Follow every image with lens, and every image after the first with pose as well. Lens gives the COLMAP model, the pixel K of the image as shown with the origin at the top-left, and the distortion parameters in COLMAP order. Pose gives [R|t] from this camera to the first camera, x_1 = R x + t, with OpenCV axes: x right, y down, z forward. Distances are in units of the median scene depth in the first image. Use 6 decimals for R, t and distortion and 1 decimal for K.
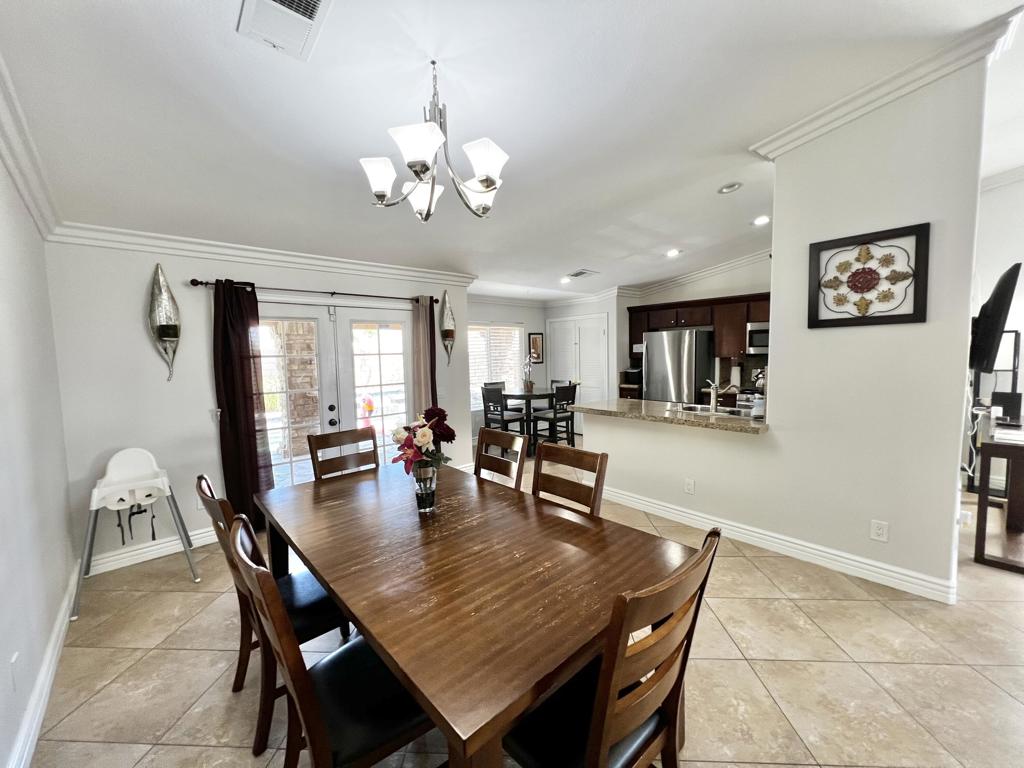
lens RADIAL K [[408.6, 0, 506.9], [0, 408.6, 386.5], [0, 0, 1]] dist [-0.008336, 0.001250]
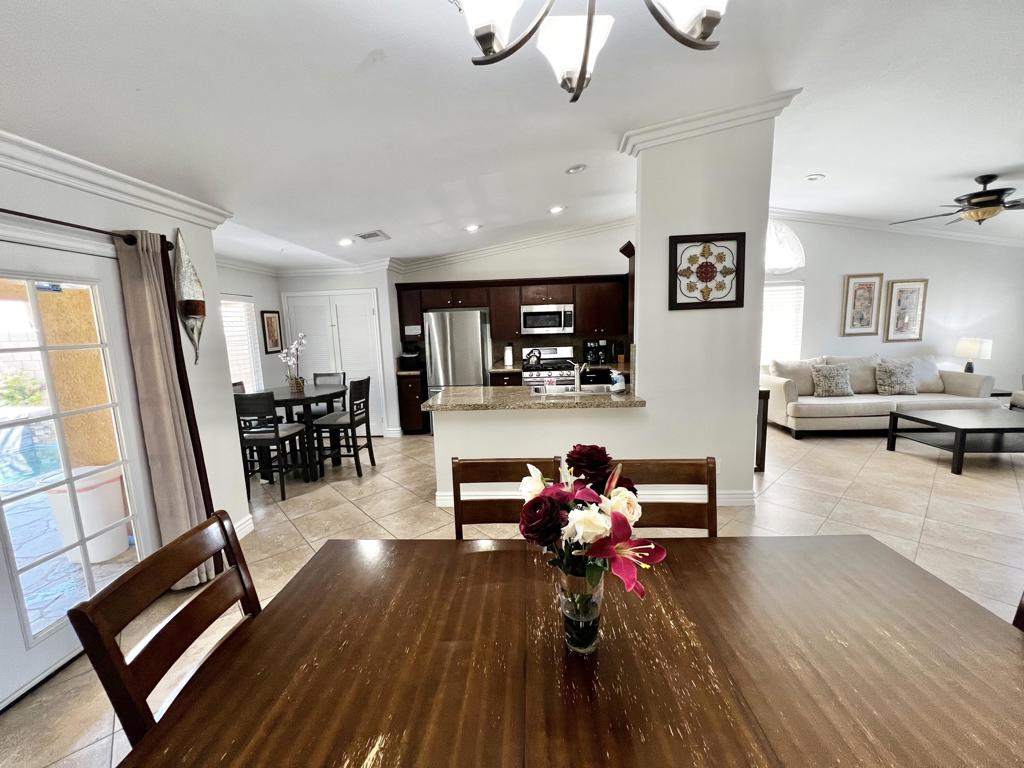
lens RADIAL K [[412.1, 0, 508.0], [0, 412.1, 381.2], [0, 0, 1]] dist [-0.002660, -0.000159]
pose [[0.706108, -0.095835, 0.701589, -0.337020], [0.076783, 0.995320, 0.058679, -0.036491], [-0.703929, 0.012436, 0.710162, 0.392462]]
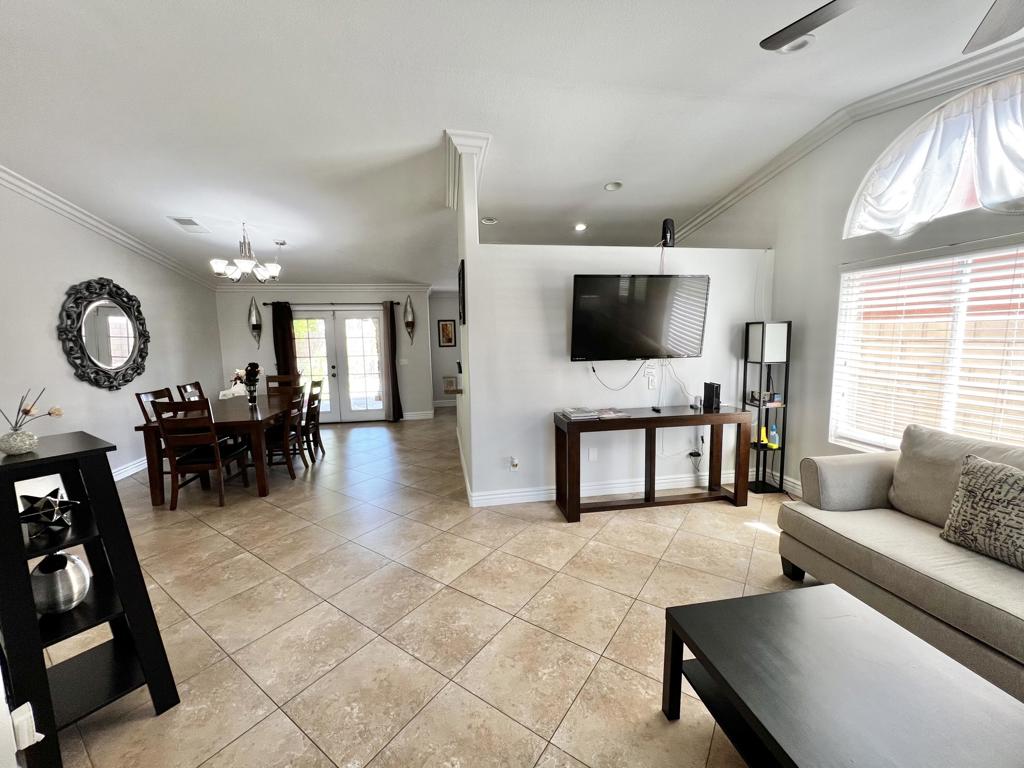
lens RADIAL K [[408.6, 0, 509.3], [0, 408.6, 383.3], [0, 0, 1]] dist [-0.008336, 0.001250]
pose [[0.851549, 0.071414, -0.519389, 1.359341], [-0.046856, 0.997082, 0.060273, -0.024473], [0.522178, -0.026989, 0.852410, -0.159846]]
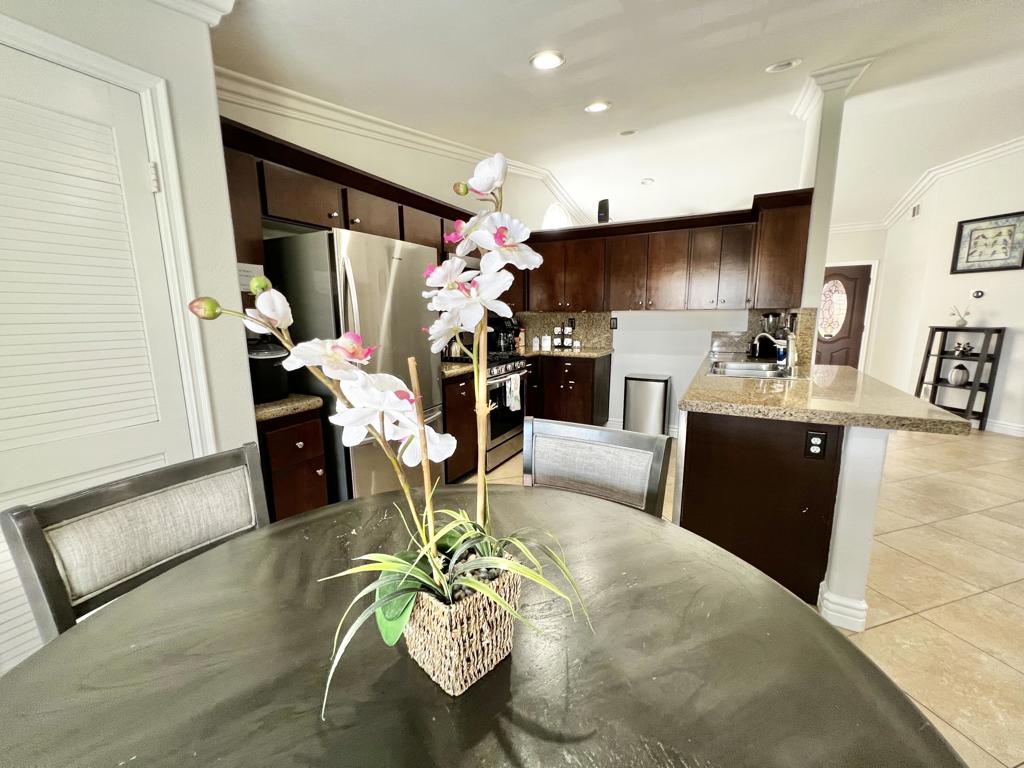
lens RADIAL K [[408.6, 0, 515.2], [0, 408.6, 382.9], [0, 0, 1]] dist [-0.008336, 0.001250]
pose [[-0.352394, -0.134581, 0.926124, -0.038012], [0.096727, 0.979068, 0.179079, -0.101821], [-0.930839, 0.152687, -0.332001, 1.771129]]
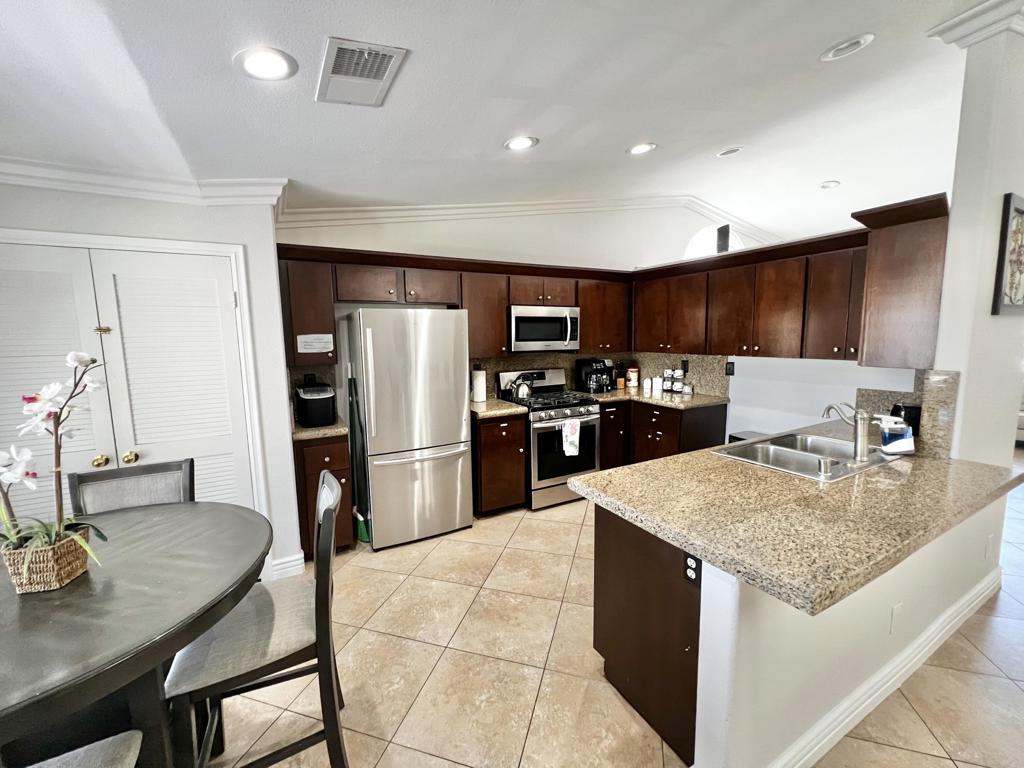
lens RADIAL K [[412.1, 0, 511.8], [0, 412.1, 381.6], [0, 0, 1]] dist [-0.002660, -0.000159]
pose [[0.220969, -0.092424, 0.970892, -0.123914], [0.093175, 0.992947, 0.073317, -0.125792], [-0.970820, 0.074262, 0.228022, 1.324438]]
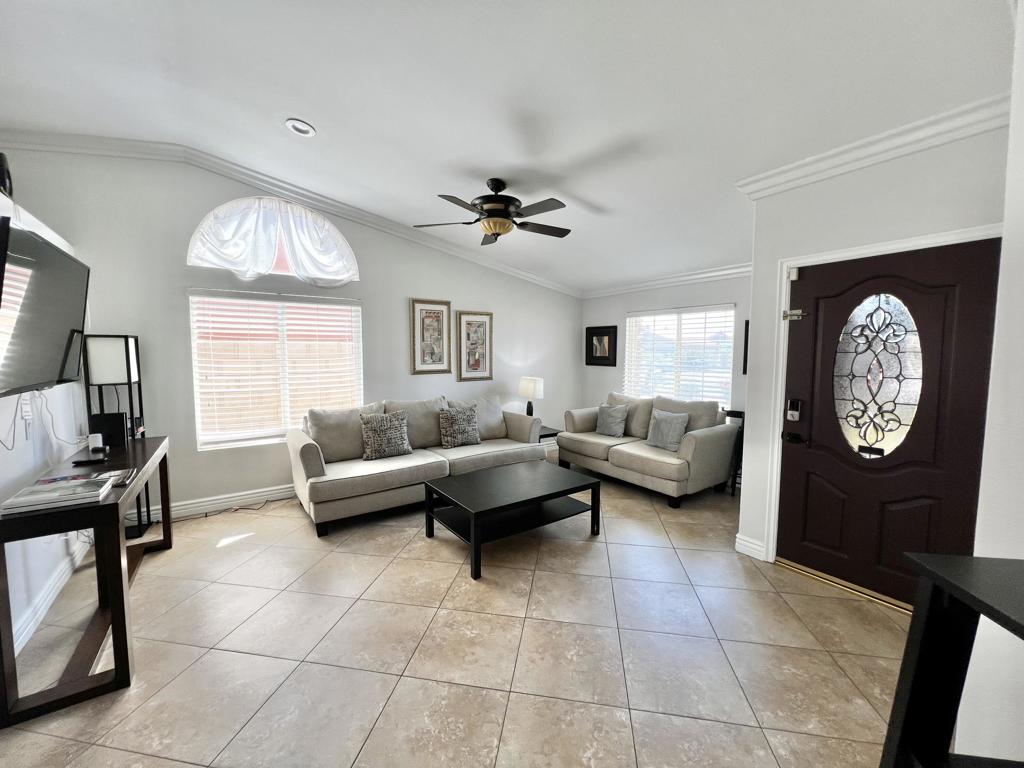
lens RADIAL K [[408.6, 0, 512.2], [0, 408.6, 380.9], [0, 0, 1]] dist [-0.008336, 0.001250]
pose [[0.102346, -0.042229, 0.993852, 0.557912], [0.080314, 0.996188, 0.034058, -0.012432], [-0.991501, 0.076334, 0.105348, 0.152770]]
